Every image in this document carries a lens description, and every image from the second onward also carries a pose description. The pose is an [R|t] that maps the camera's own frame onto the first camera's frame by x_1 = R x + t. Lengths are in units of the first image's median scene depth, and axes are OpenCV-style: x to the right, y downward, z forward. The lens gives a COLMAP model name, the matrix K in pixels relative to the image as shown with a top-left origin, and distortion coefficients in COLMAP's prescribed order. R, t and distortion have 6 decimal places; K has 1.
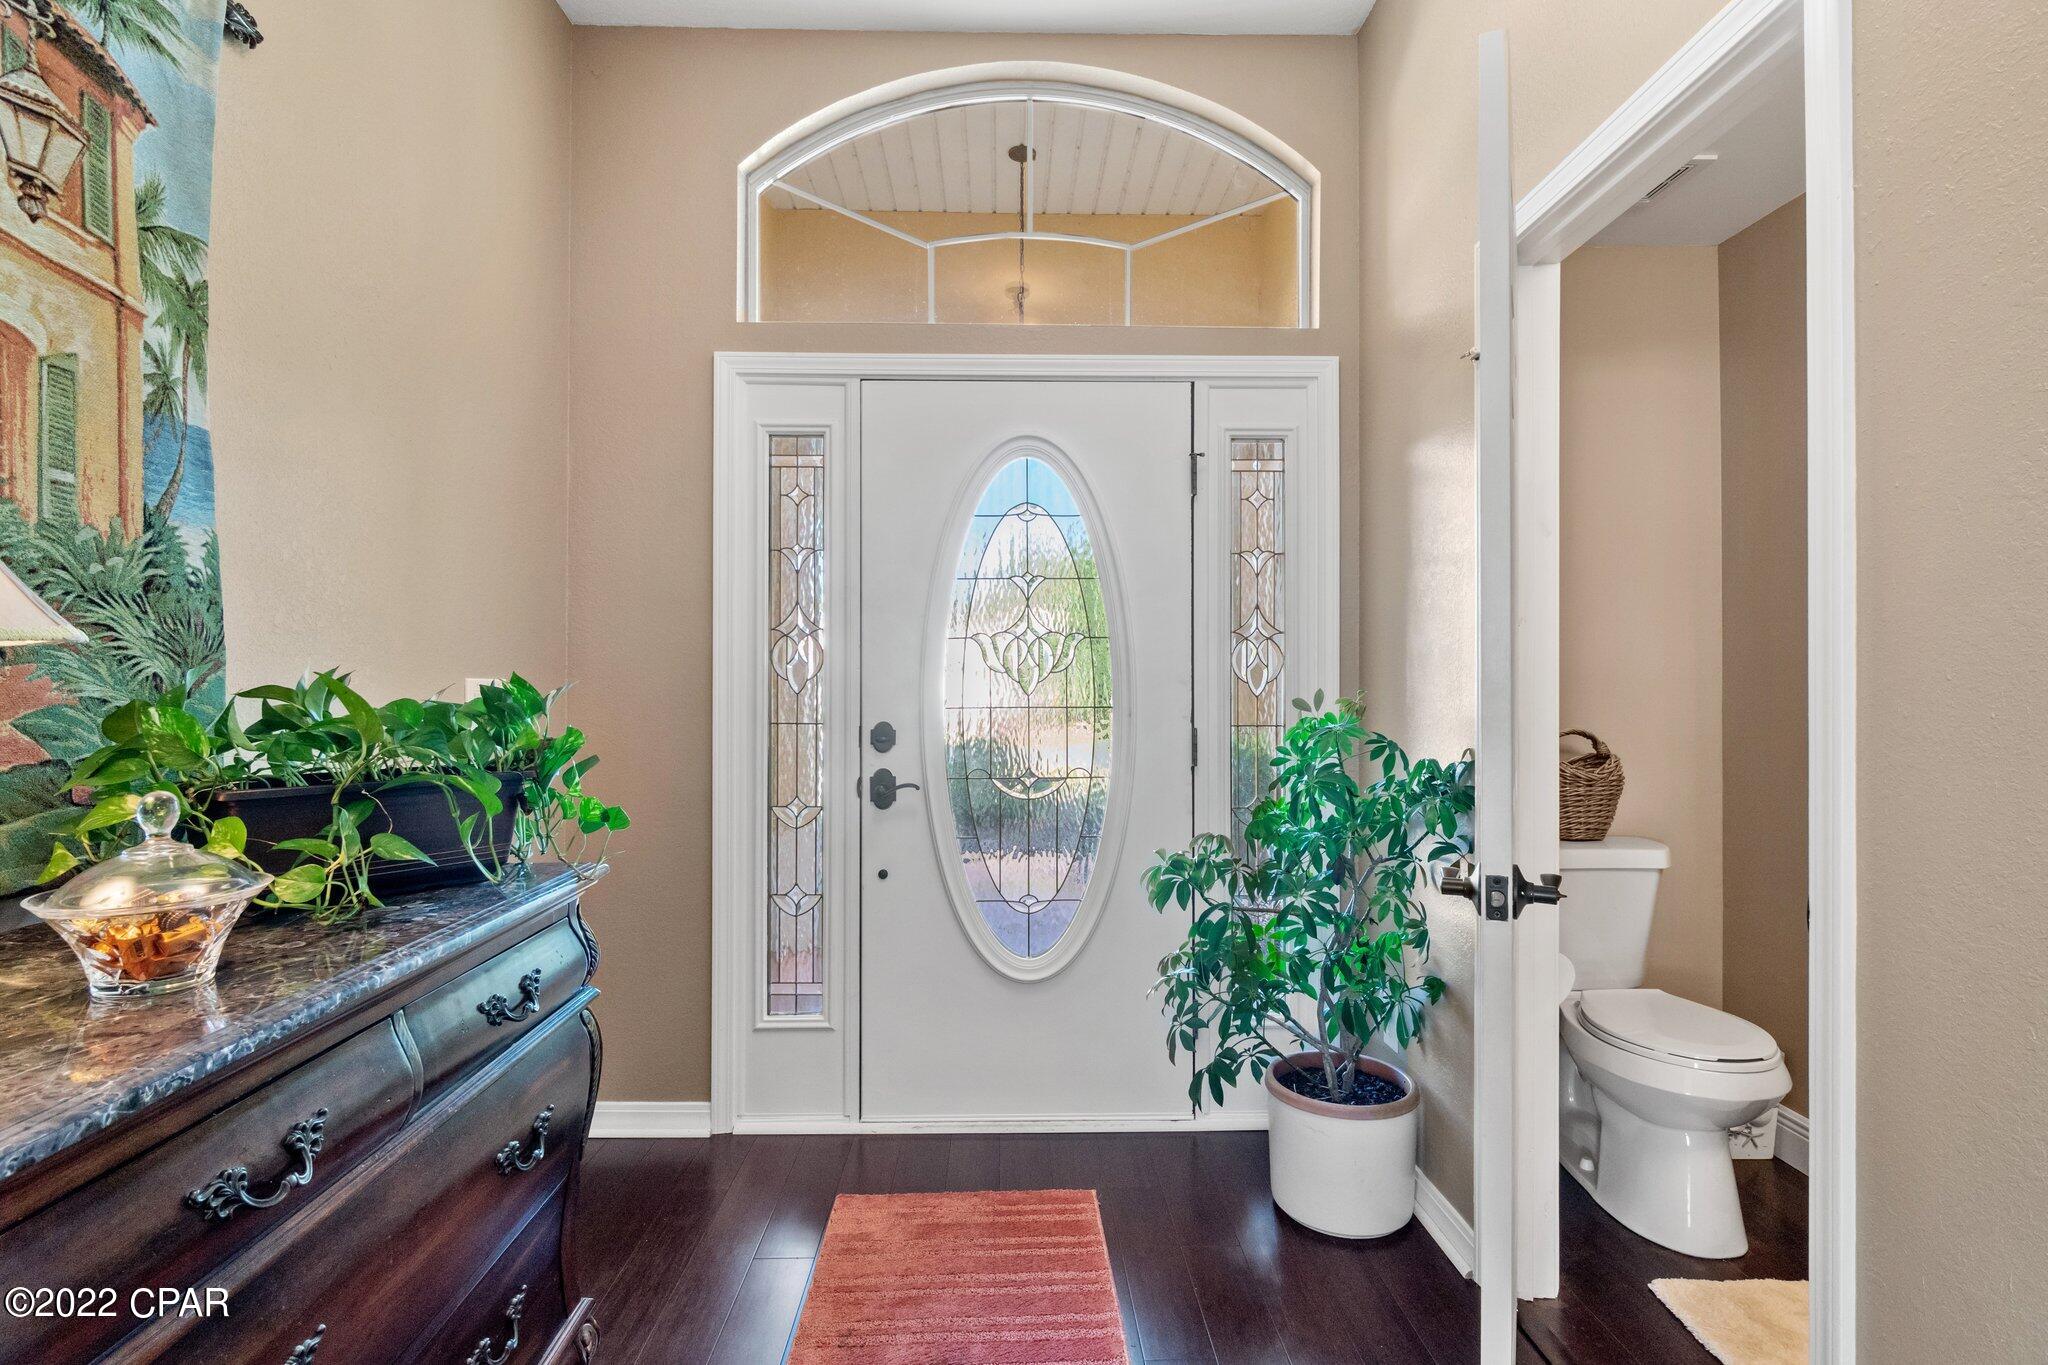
lens RADIAL K [[951.4, 0, 1027.7], [0, 951.4, 685.9], [0, 0, 1]] dist [-0.003278, -0.000319]
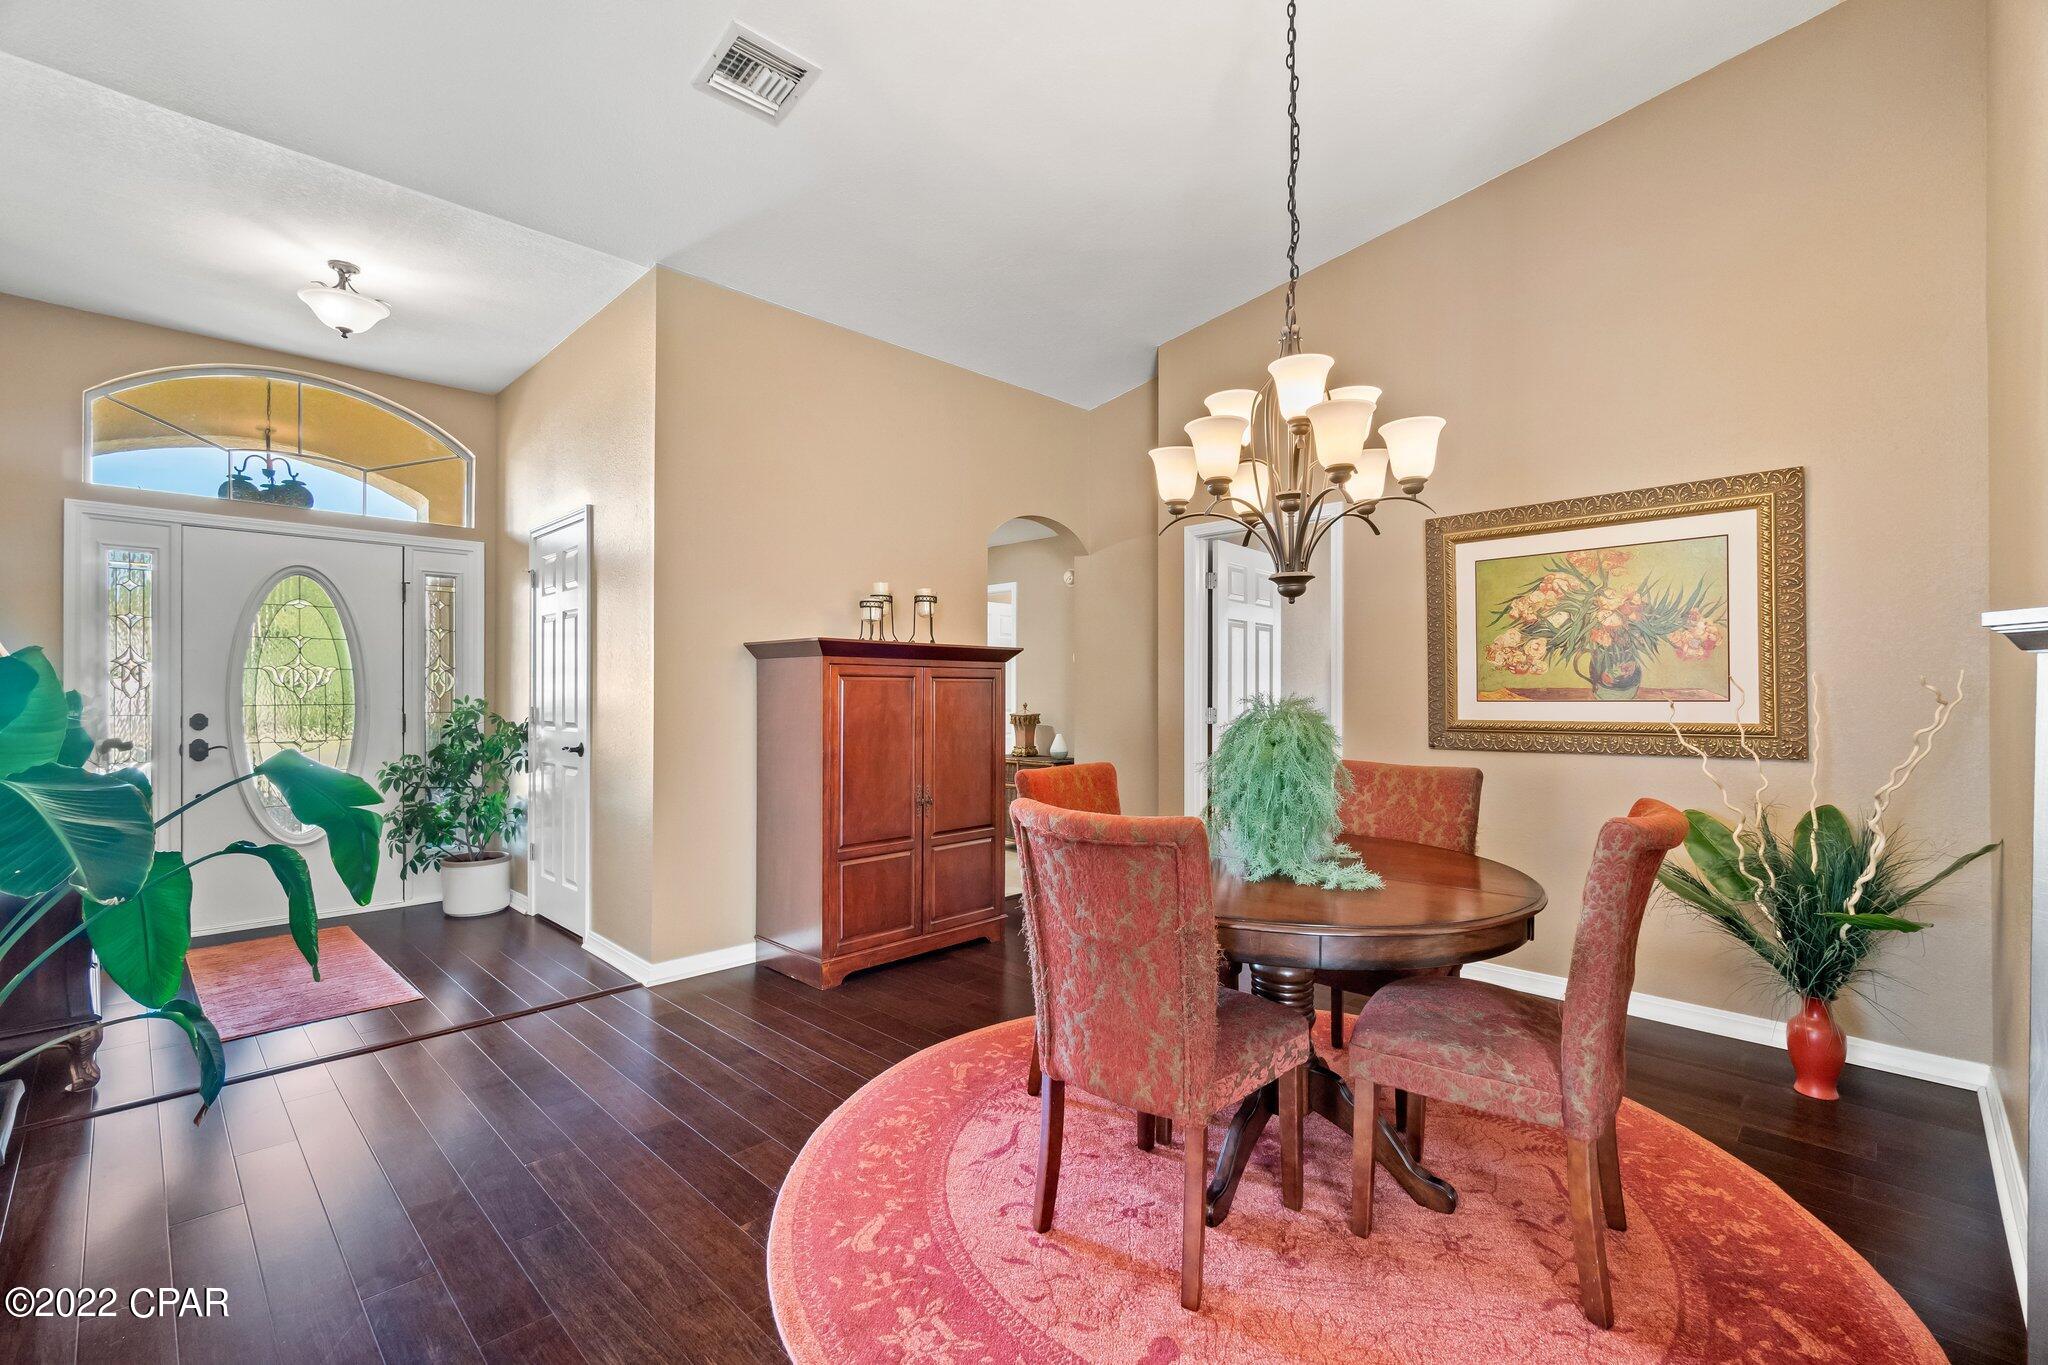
lens RADIAL K [[879.4, 0, 1033.2], [0, 879.4, 690.1], [0, 0, 1]] dist [0.001820, 0.000343]
pose [[0.713475, -0.001225, 0.700680, -0.224940], [-0.002455, 0.999988, 0.004247, -0.022089], [-0.700676, -0.004750, 0.713463, -1.561294]]
